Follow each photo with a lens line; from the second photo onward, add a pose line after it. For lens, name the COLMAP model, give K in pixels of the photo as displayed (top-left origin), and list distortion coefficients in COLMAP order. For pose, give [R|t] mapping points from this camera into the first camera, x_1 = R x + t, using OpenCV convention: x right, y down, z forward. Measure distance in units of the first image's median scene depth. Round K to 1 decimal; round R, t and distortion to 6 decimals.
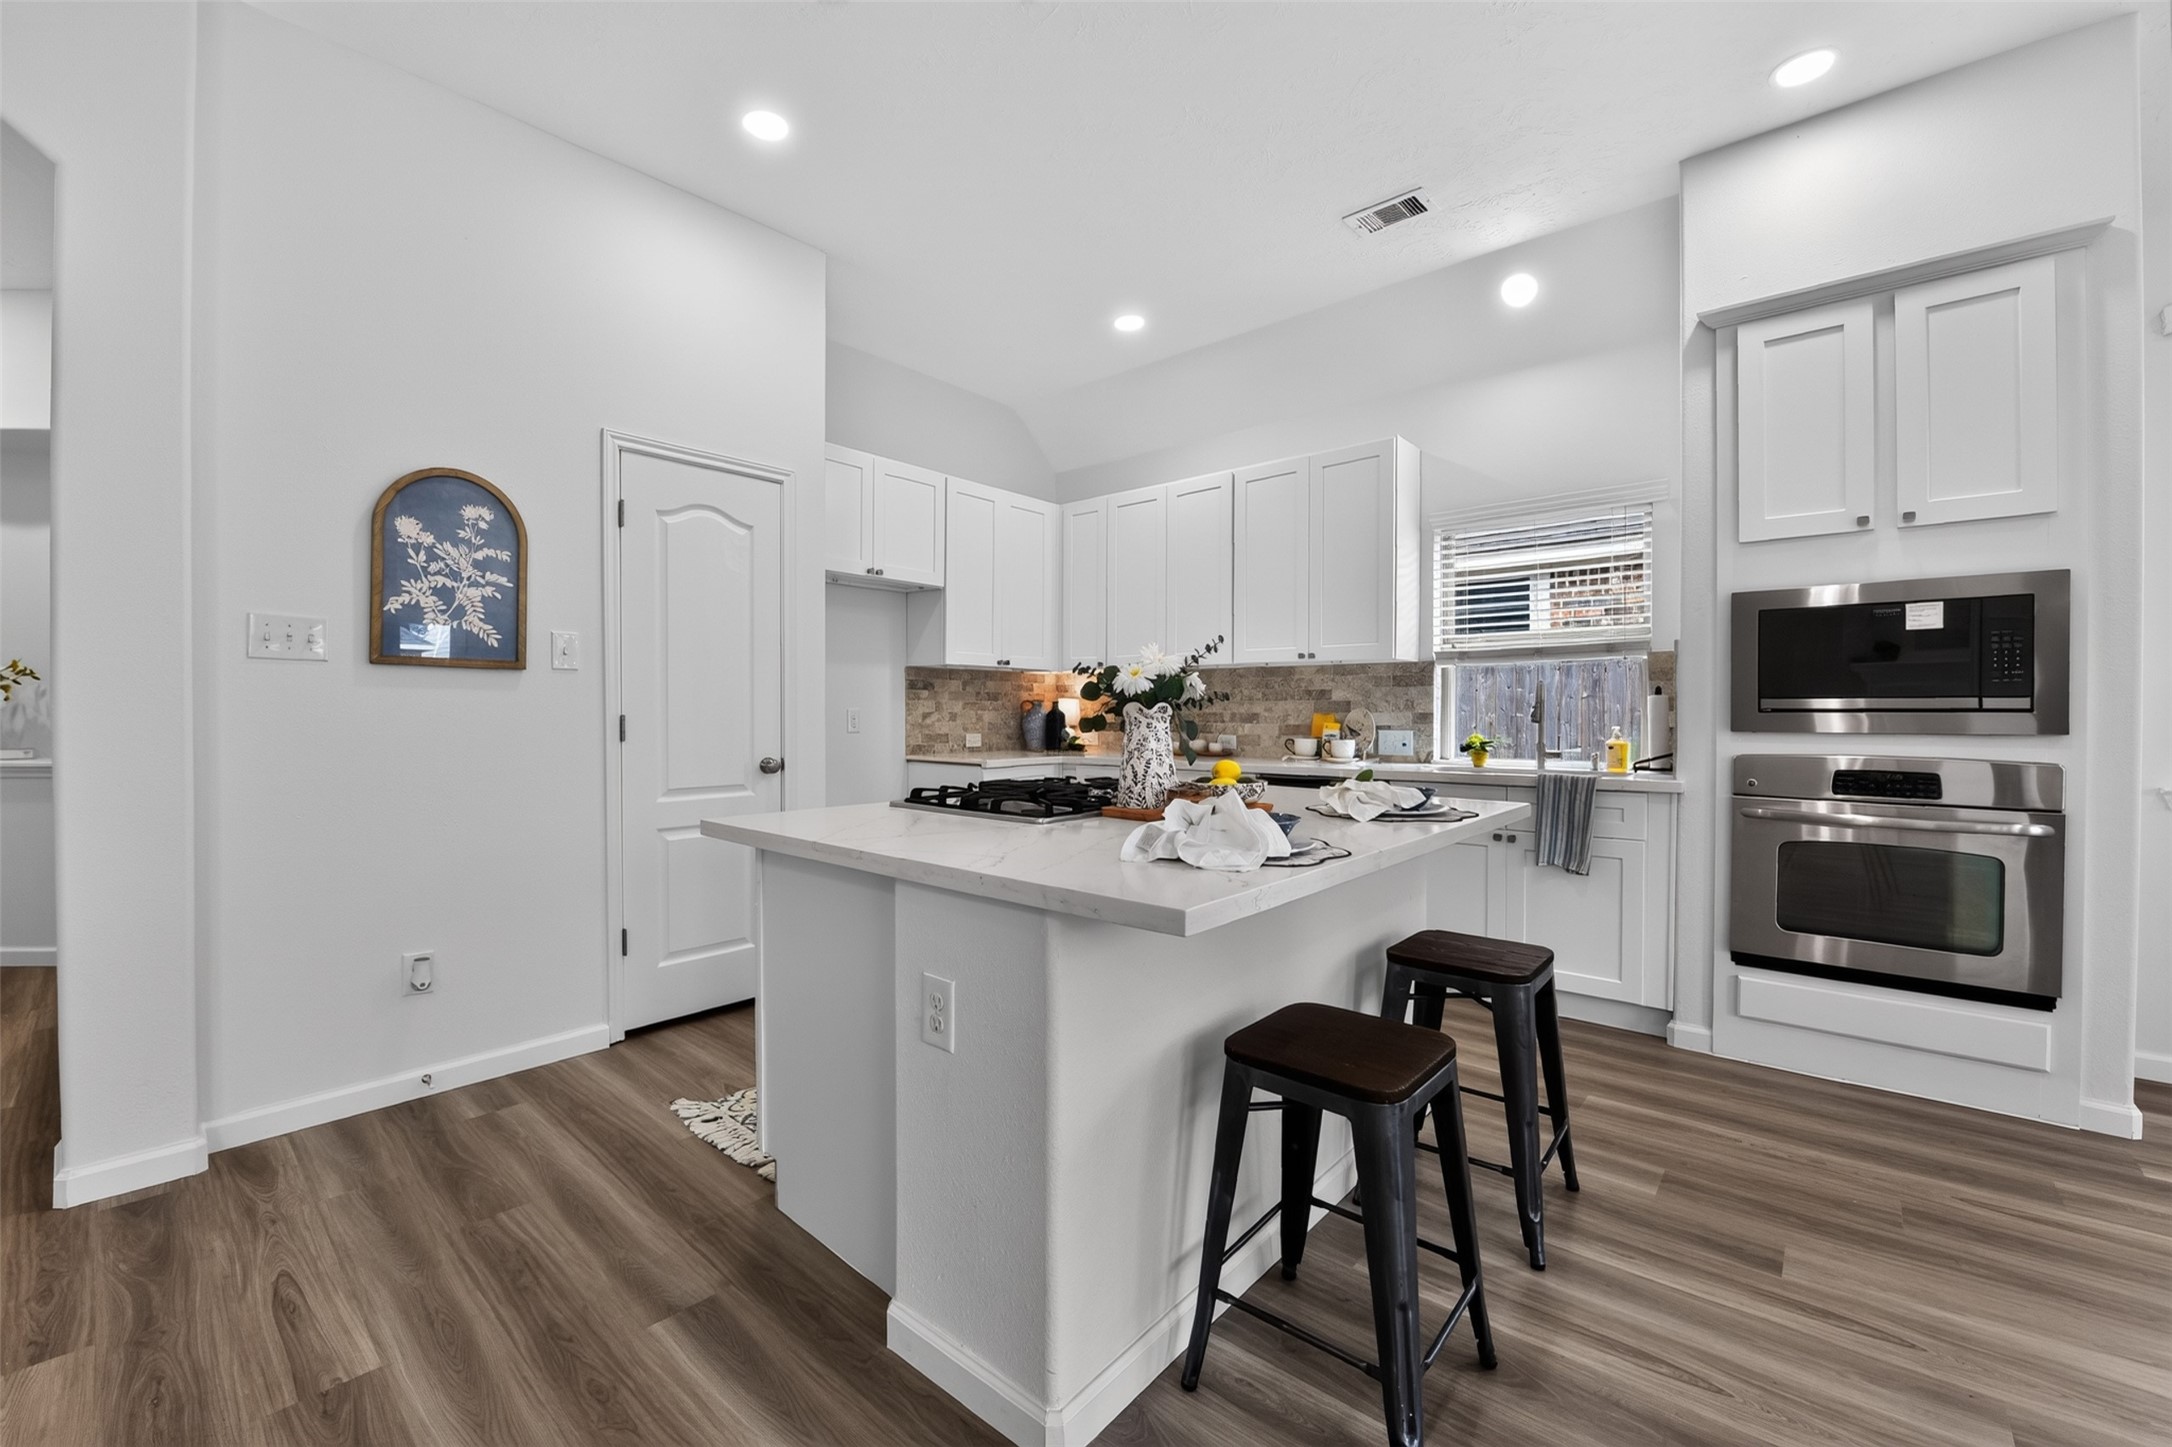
lens RADIAL K [[871.4, 0, 1085.1], [0, 871.4, 725.4], [0, 0, 1]] dist [-0.008098, -0.000261]
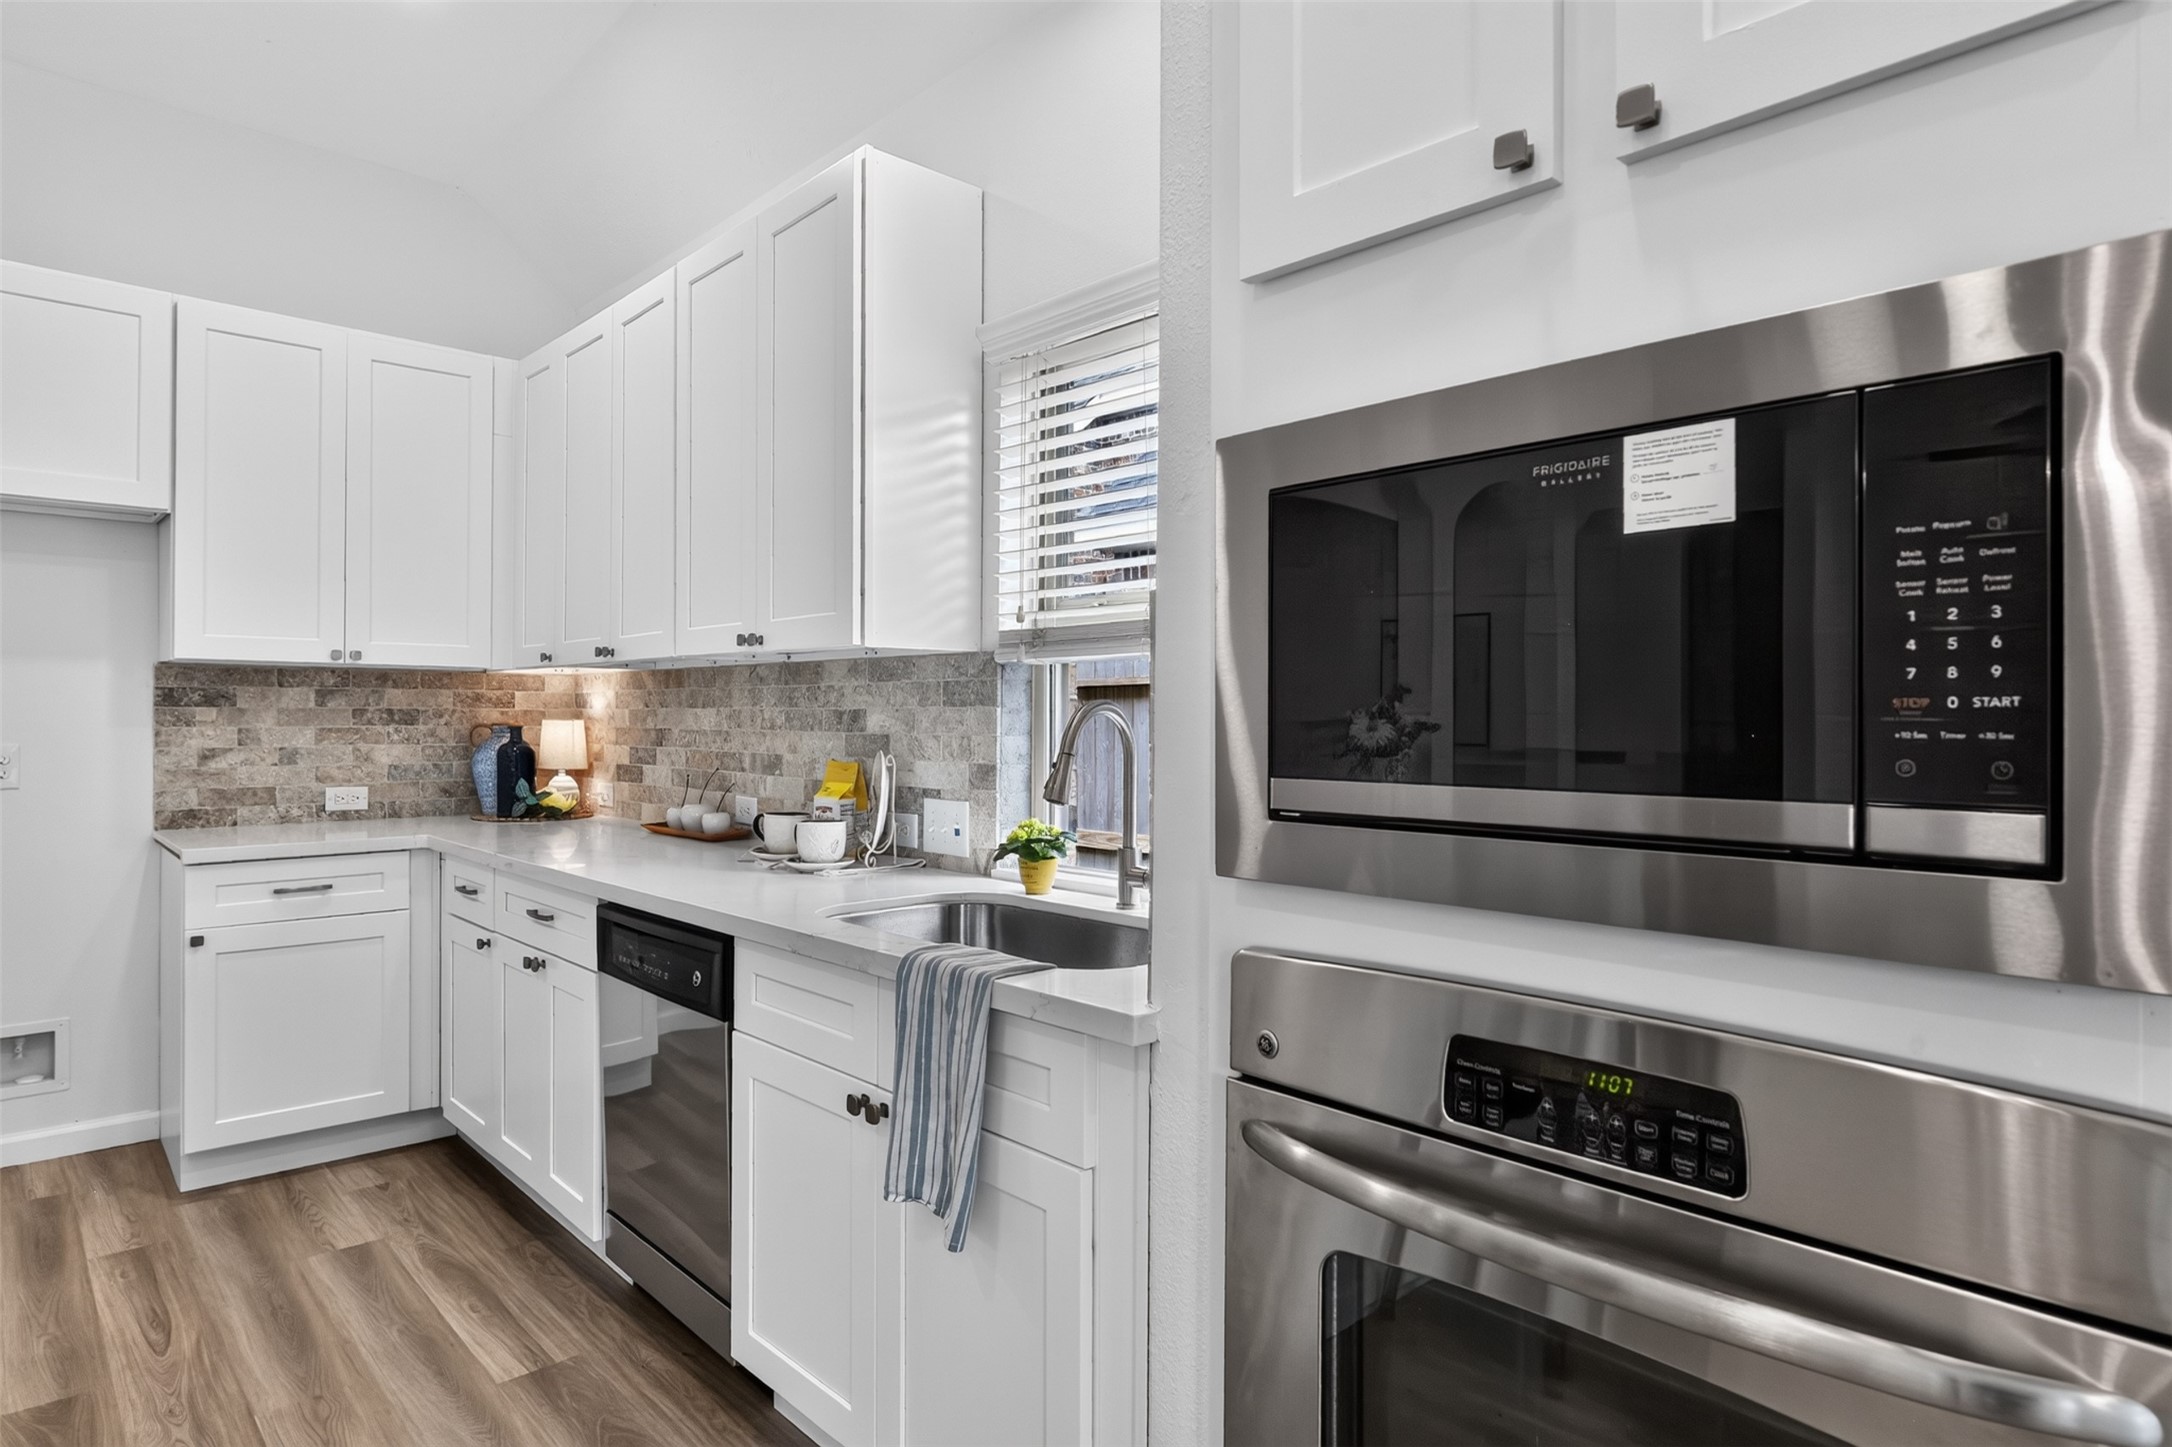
lens RADIAL K [[1207.1, 0, 1084.3], [0, 1207.1, 713.3], [0, 0, 1]] dist [0.013548, 0.000437]
pose [[0.993811, 0.001829, -0.111069, 0.462329], [-0.003787, 0.999841, -0.017426, -0.027387], [0.111019, 0.017738, 0.993660, 0.343531]]
